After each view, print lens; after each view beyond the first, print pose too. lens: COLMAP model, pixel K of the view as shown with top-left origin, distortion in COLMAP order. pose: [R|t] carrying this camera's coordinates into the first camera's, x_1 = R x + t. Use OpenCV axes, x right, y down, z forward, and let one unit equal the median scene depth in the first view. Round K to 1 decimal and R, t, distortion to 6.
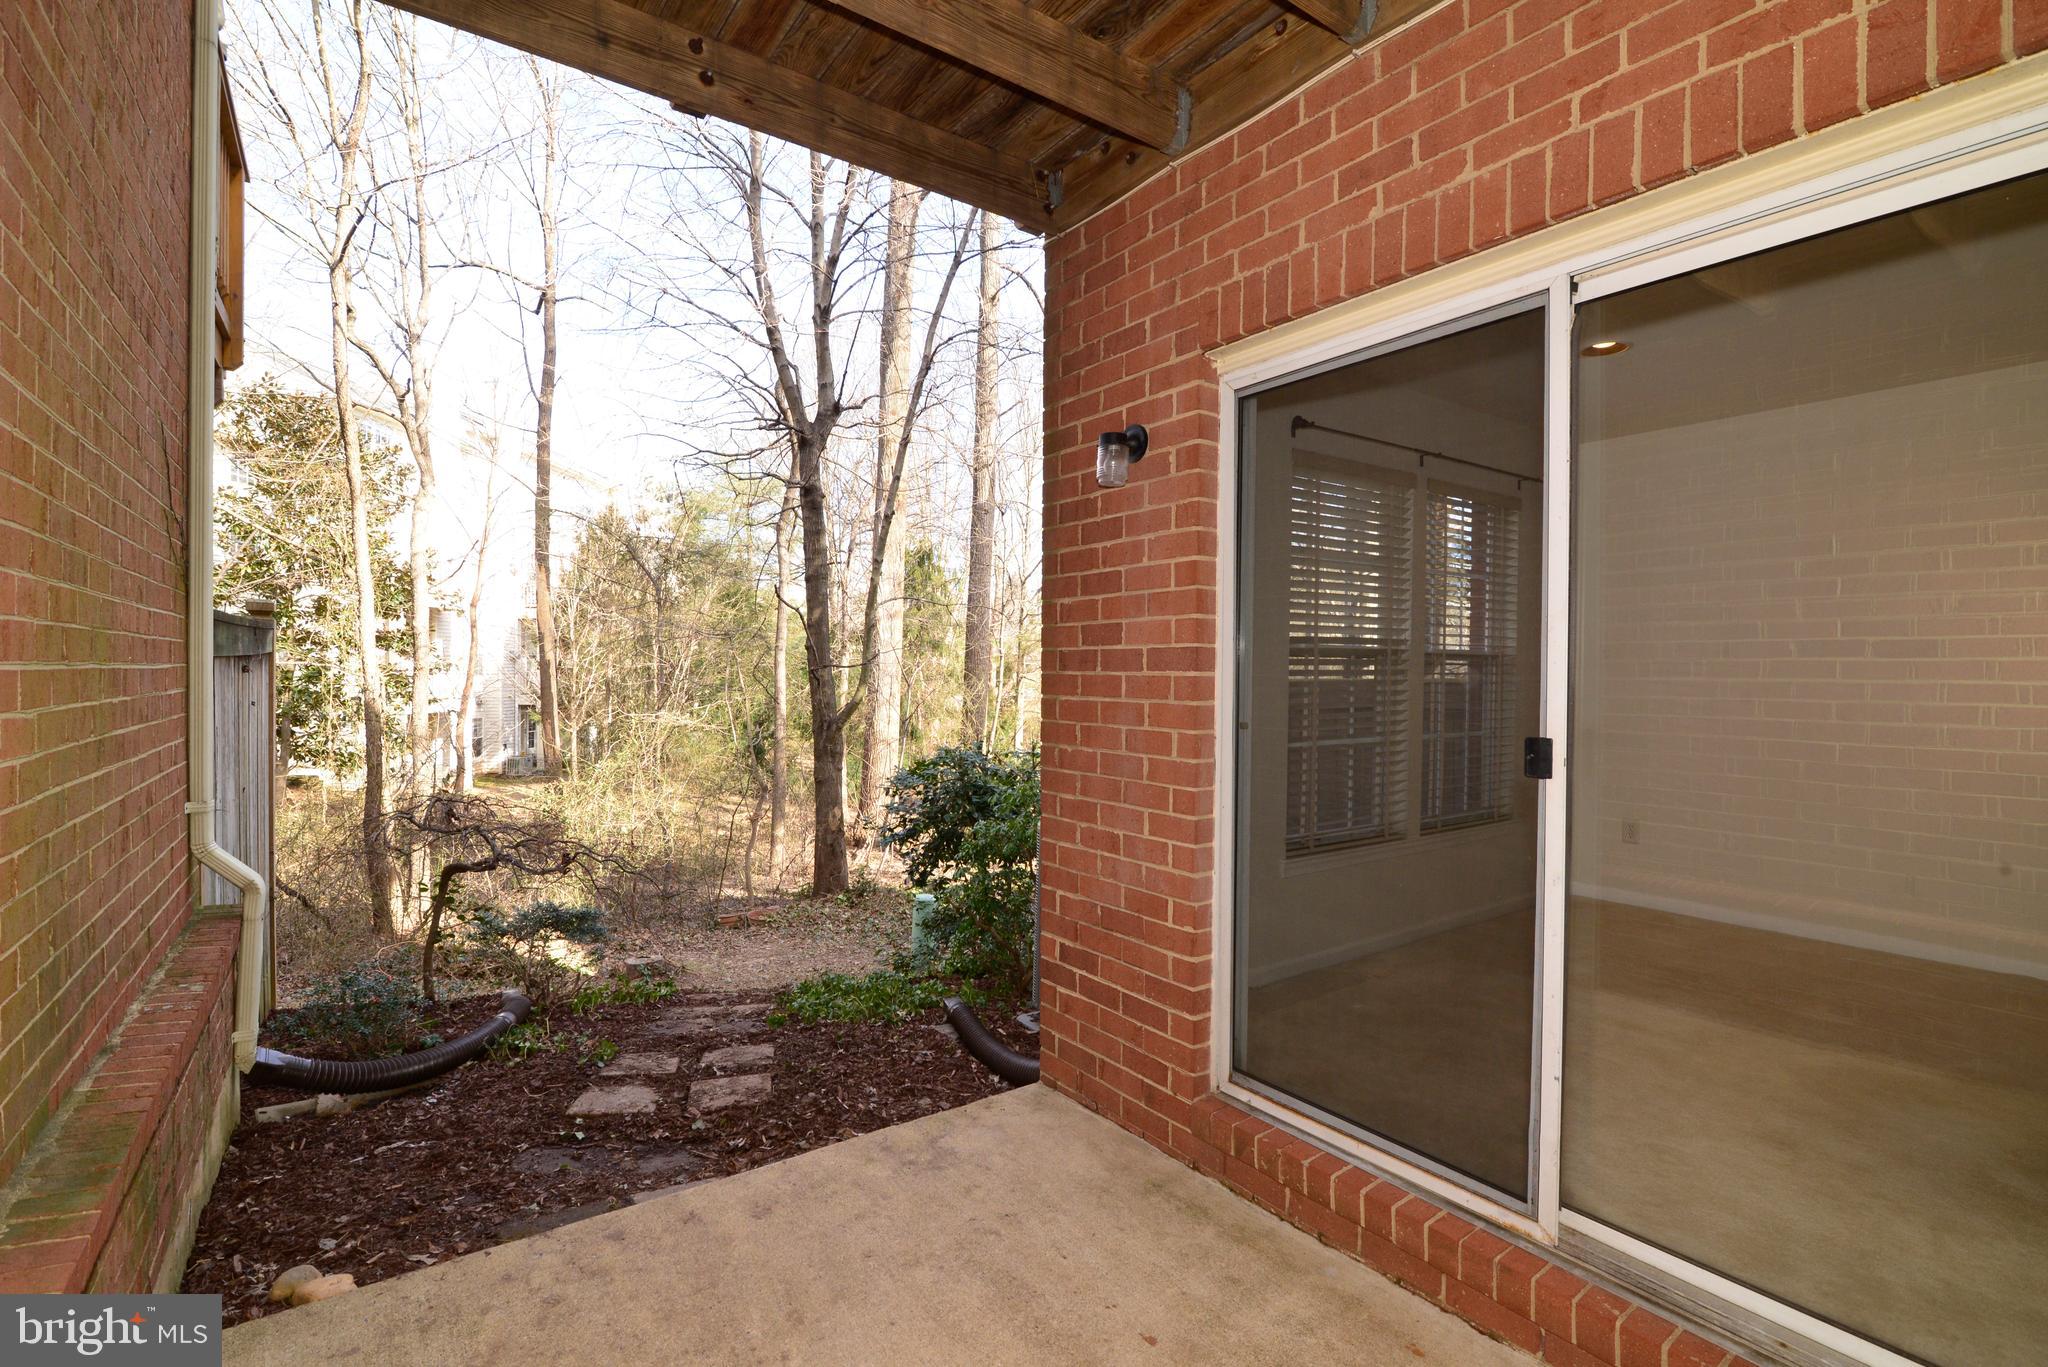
lens RADIAL K [[934.9, 0, 1024.0], [0, 934.9, 683.5], [0, 0, 1]] dist [-0.017731, 0.000415]
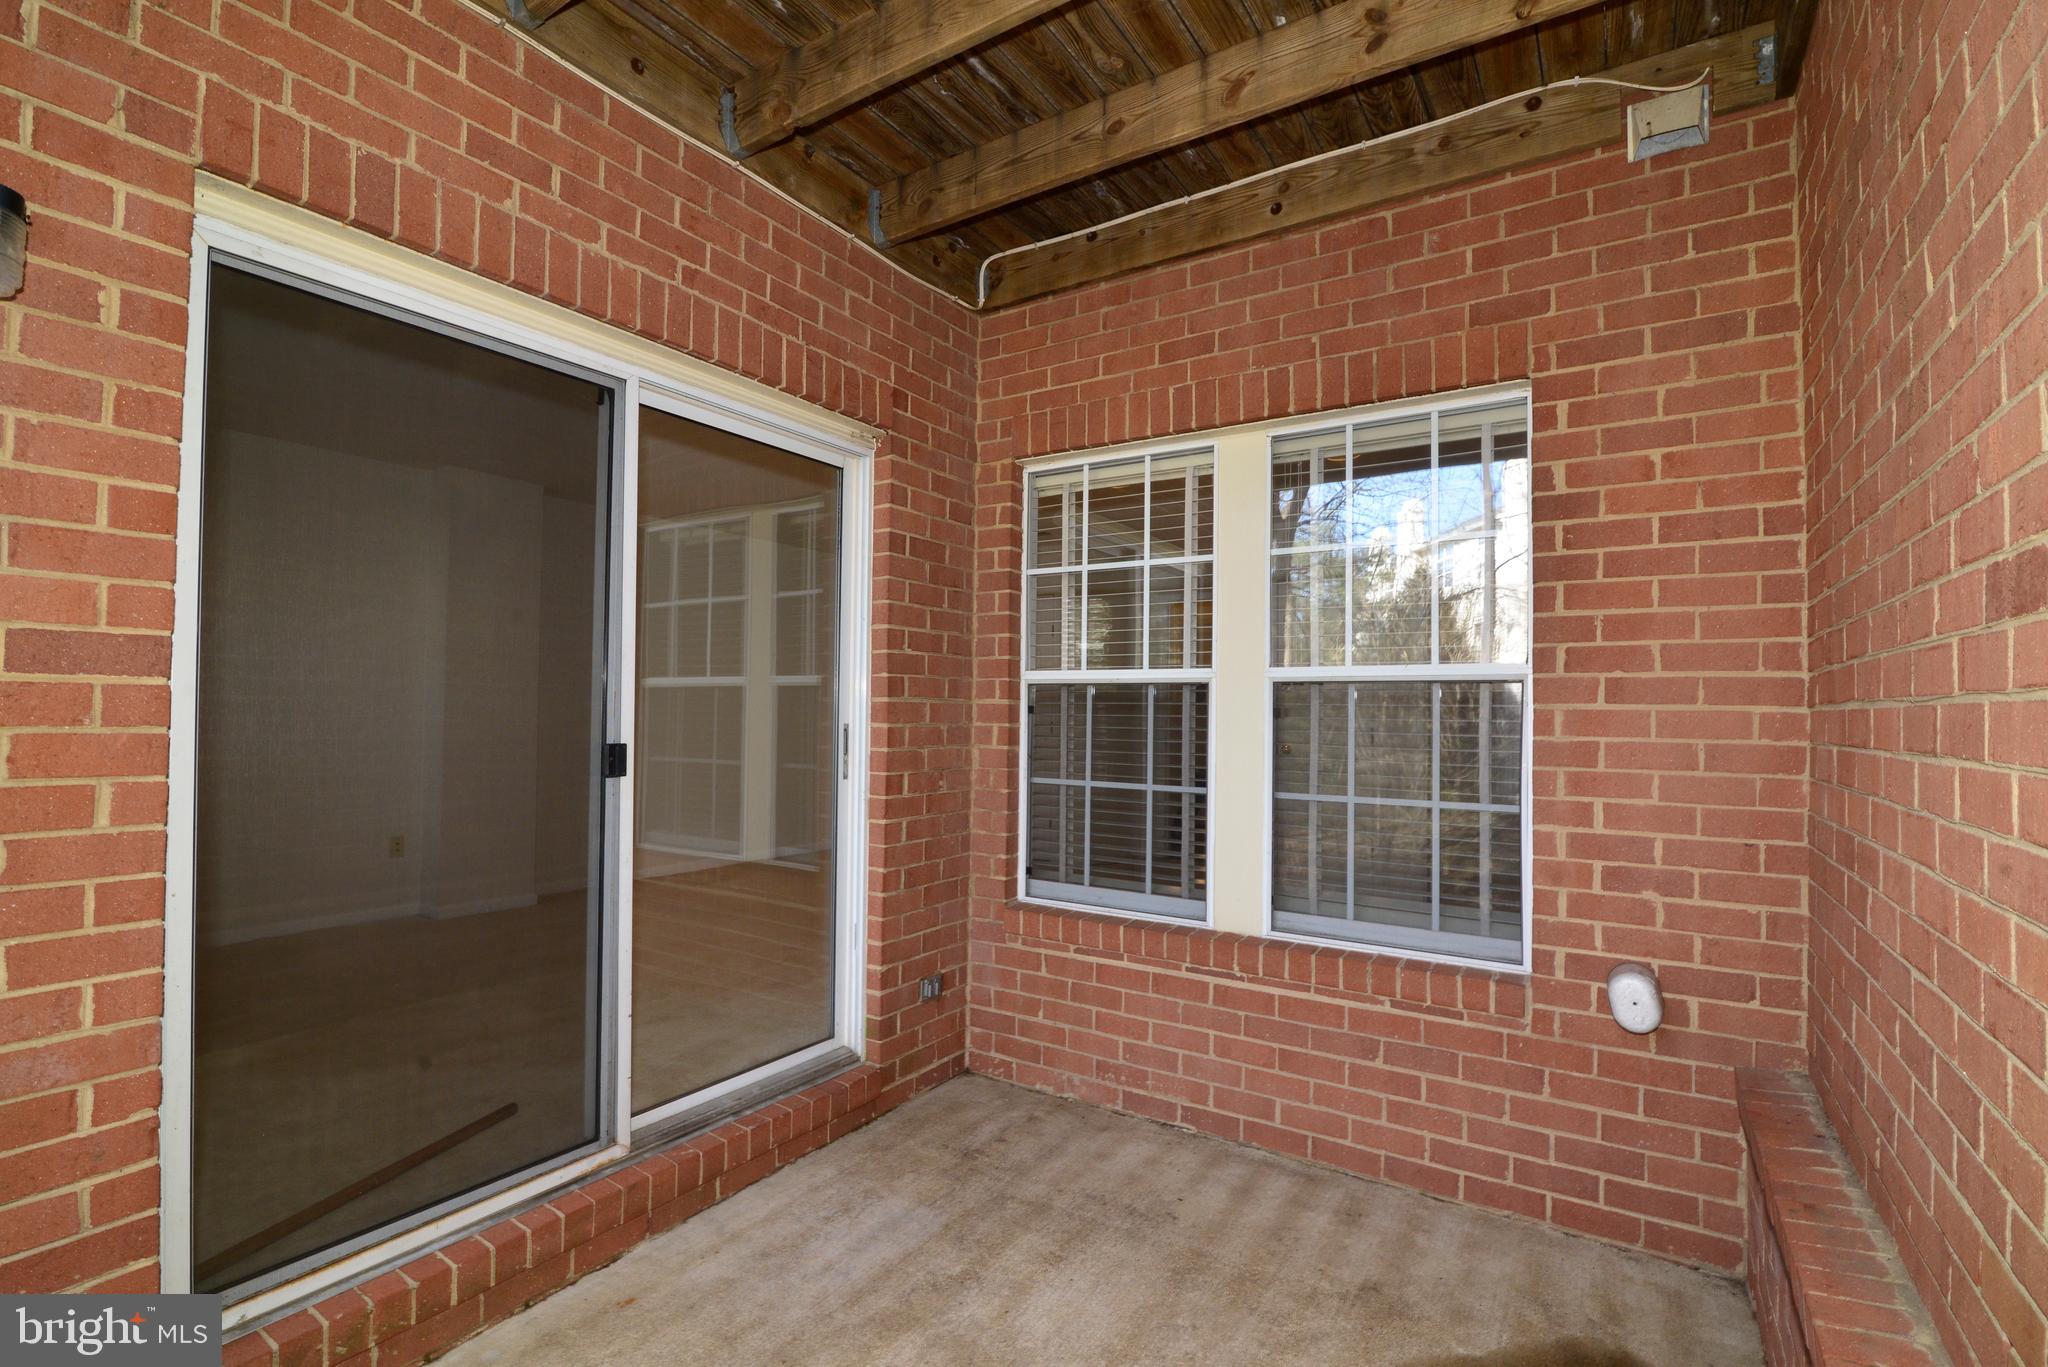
lens RADIAL K [[934.9, 0, 1024.0], [0, 934.9, 683.5], [0, 0, 1]] dist [-0.017731, 0.000415]
pose [[-0.366391, 0.014718, 0.930345, -0.755927], [-0.003144, 0.999850, -0.017056, -0.000575], [-0.930456, -0.009174, -0.366290, 0.927146]]
